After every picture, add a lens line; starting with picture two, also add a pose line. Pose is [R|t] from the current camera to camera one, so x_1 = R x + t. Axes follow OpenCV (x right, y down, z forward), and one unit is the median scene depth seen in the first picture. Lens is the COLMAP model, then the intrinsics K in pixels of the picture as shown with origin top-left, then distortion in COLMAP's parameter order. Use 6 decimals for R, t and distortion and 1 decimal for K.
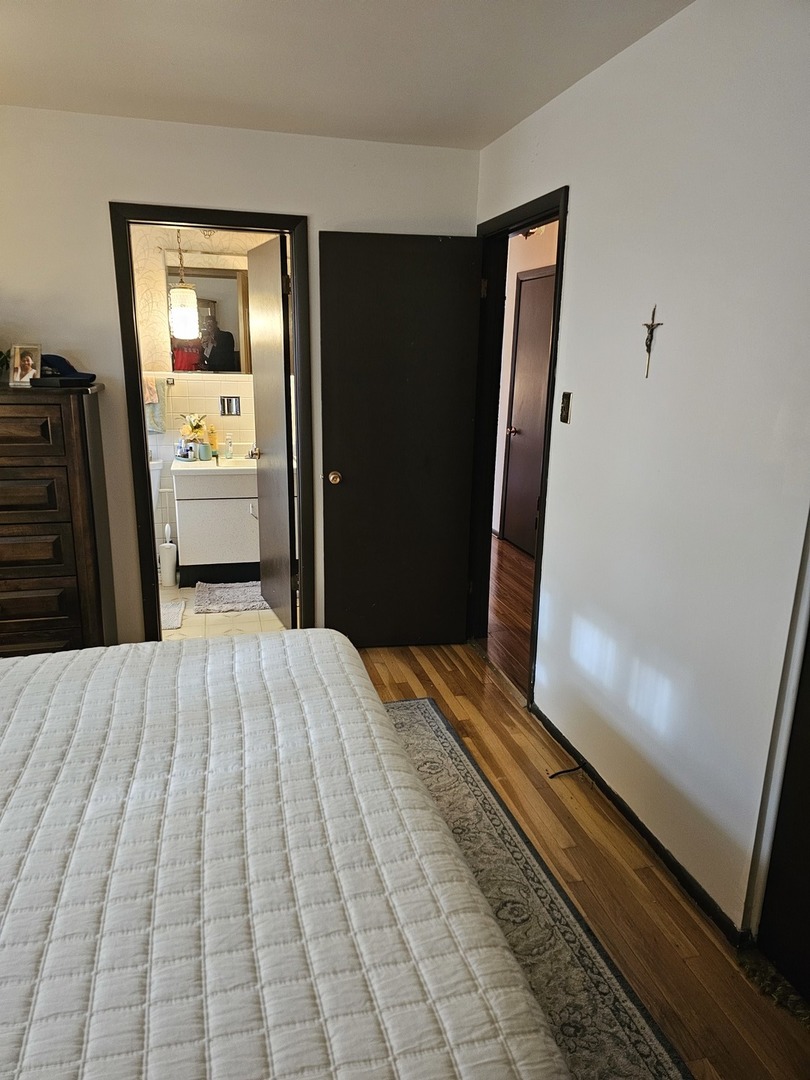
lens RADIAL K [[703.4, 0, 405.0], [0, 703.4, 540.0], [0, 0, 1]] dist [0.078631, -0.089811]
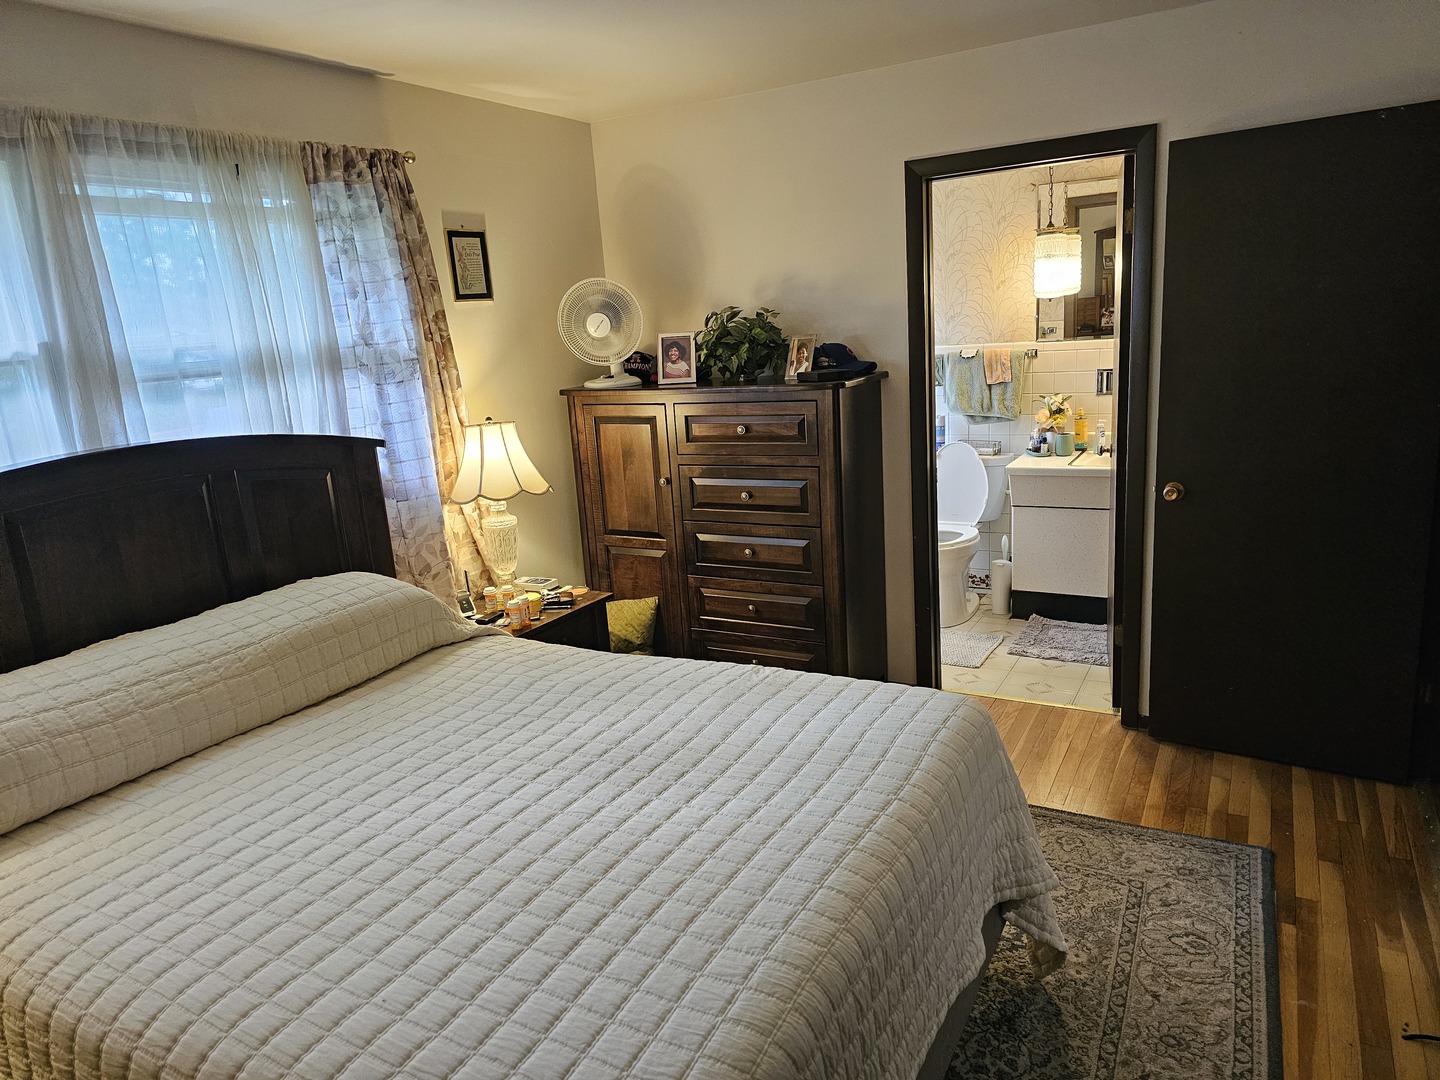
lens RADIAL K [[937.8, 0, 720.0], [0, 937.8, 540.0], [0, 0, 1]] dist [0.078631, -0.089811]
pose [[0.722994, 0.093065, -0.684557, 0.240694], [-0.097056, 0.994741, 0.032729, -0.032610], [0.684003, 0.042778, 0.728224, 0.030093]]
